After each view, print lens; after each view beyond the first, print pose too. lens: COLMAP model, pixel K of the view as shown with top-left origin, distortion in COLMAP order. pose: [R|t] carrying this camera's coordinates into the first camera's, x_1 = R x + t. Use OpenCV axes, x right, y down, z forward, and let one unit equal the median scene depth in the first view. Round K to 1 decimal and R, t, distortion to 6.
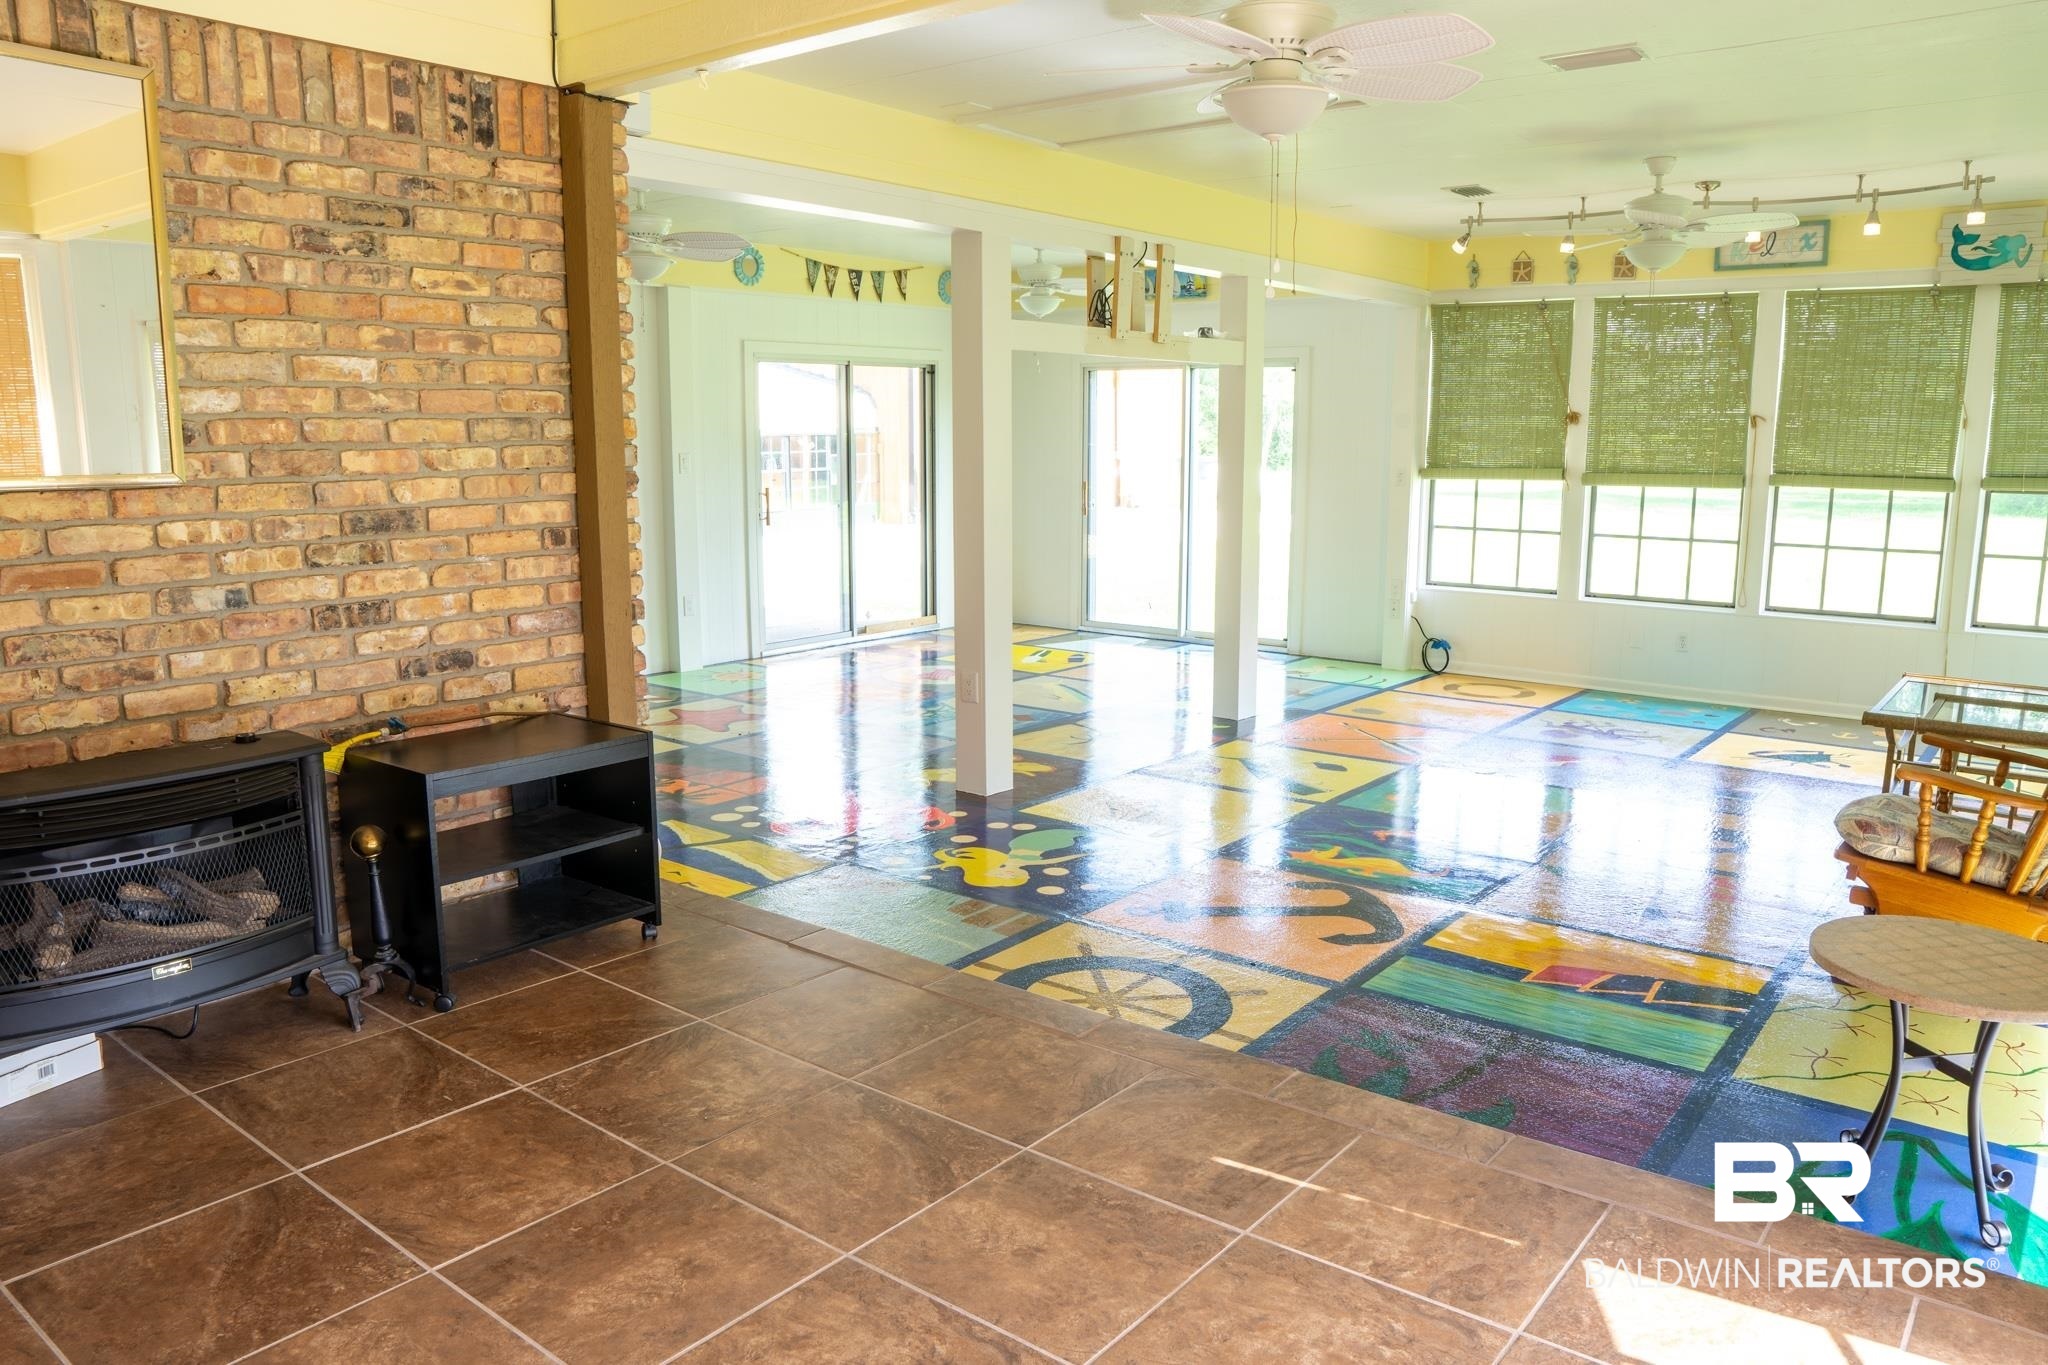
lens RADIAL K [[1442.6, 0, 1017.7], [0, 1442.6, 690.4], [0, 0, 1]] dist [-0.108756, 0.066710]
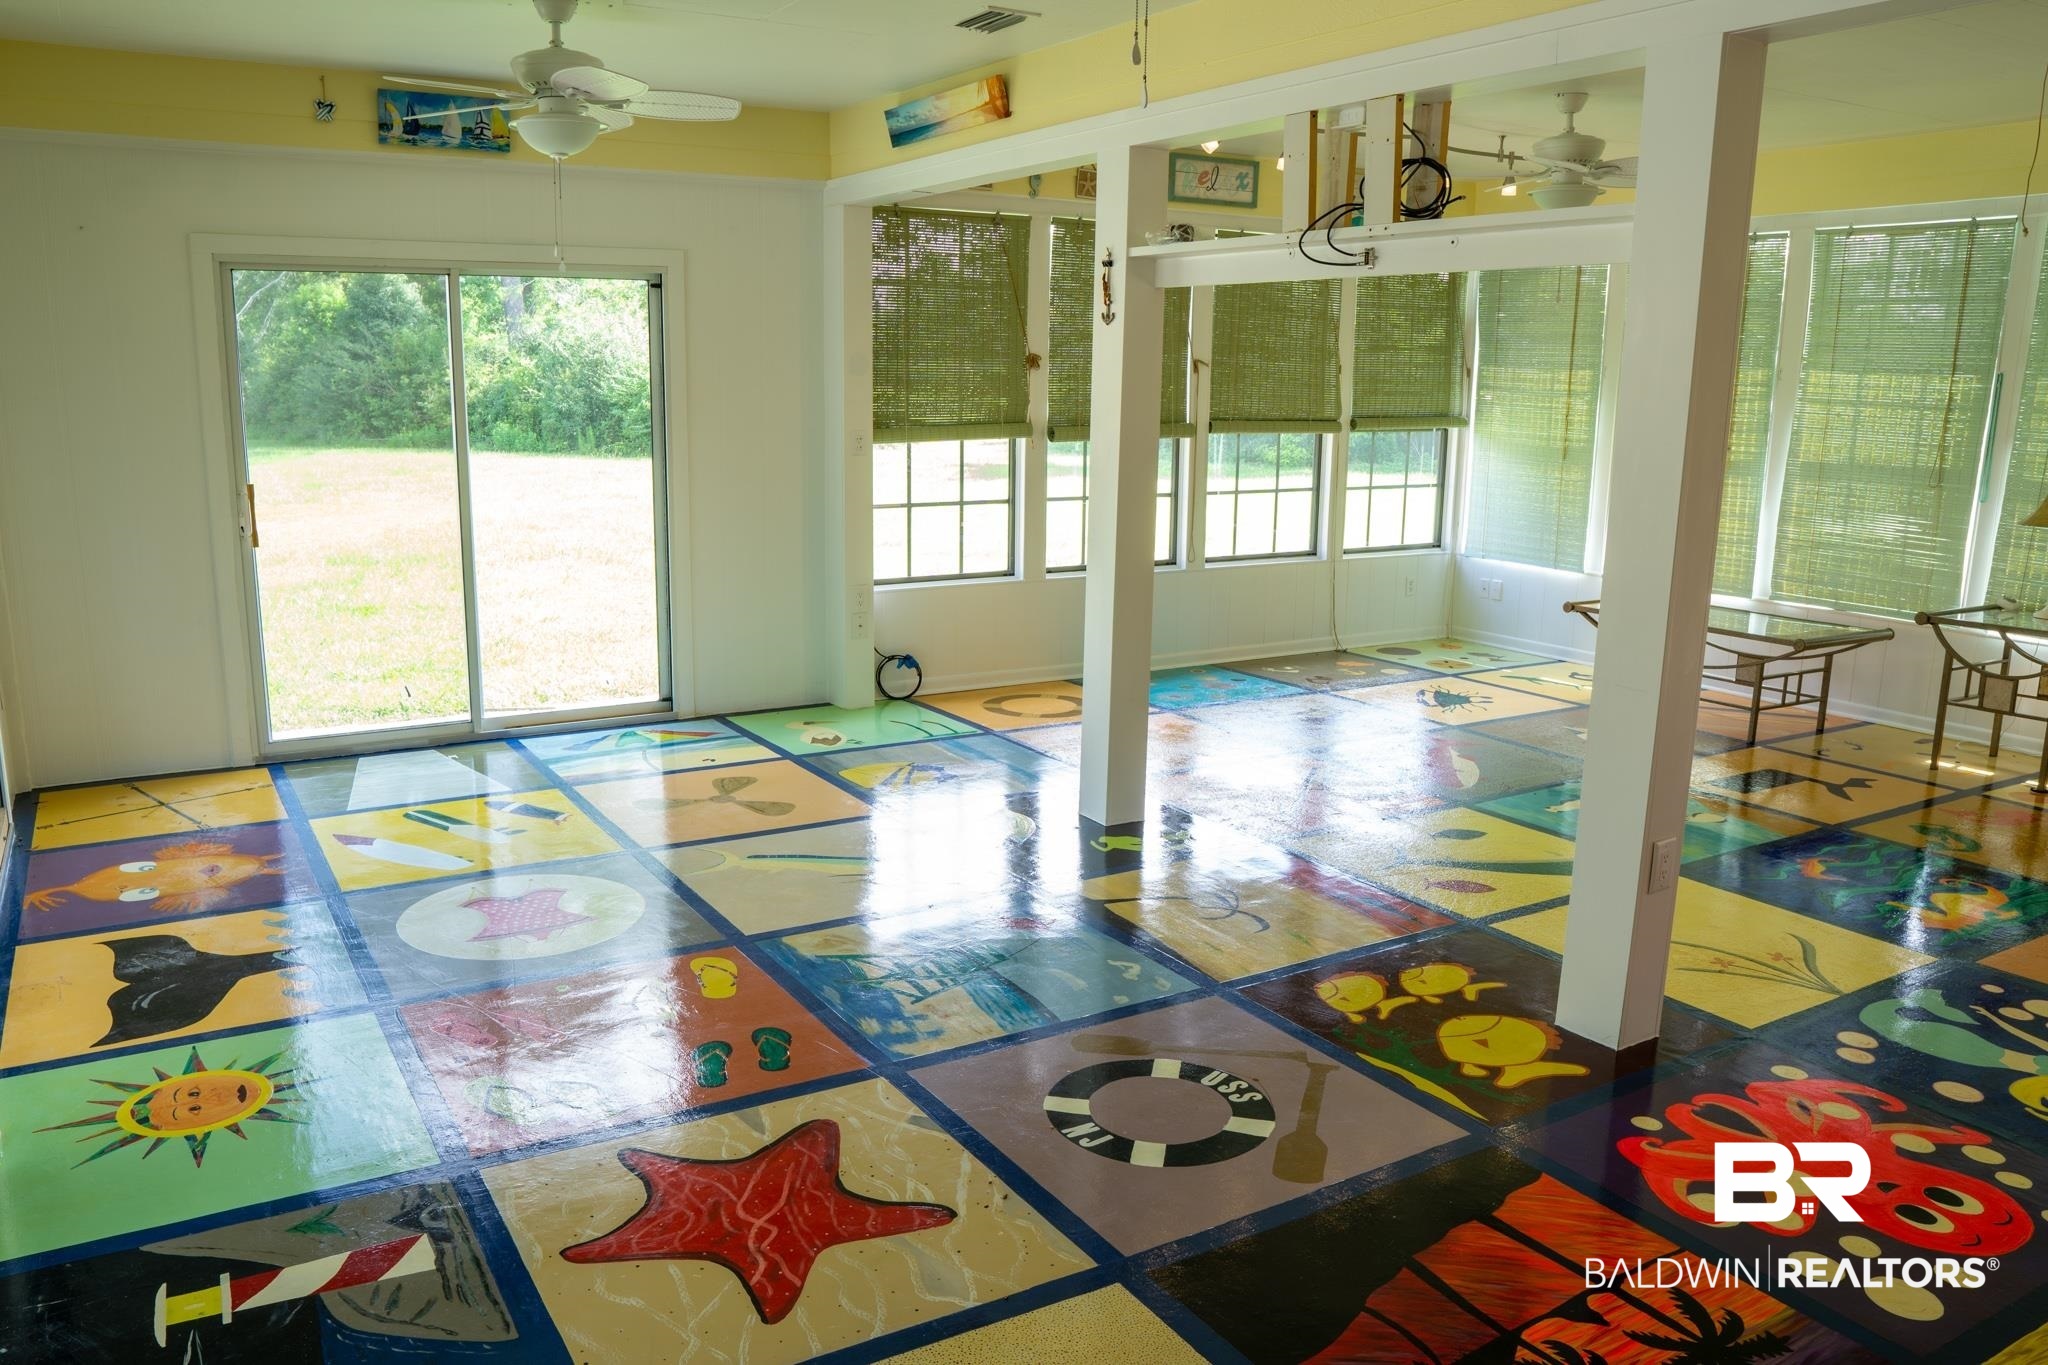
lens RADIAL K [[1442.6, 0, 1017.7], [0, 1442.6, 690.4], [0, 0, 1]] dist [-0.108756, 0.066710]
pose [[0.331811, -0.206738, 0.920414, -0.418393], [0.165667, 0.973297, 0.158893, -0.137192], [-0.928685, 0.099760, 0.357200, 0.715713]]
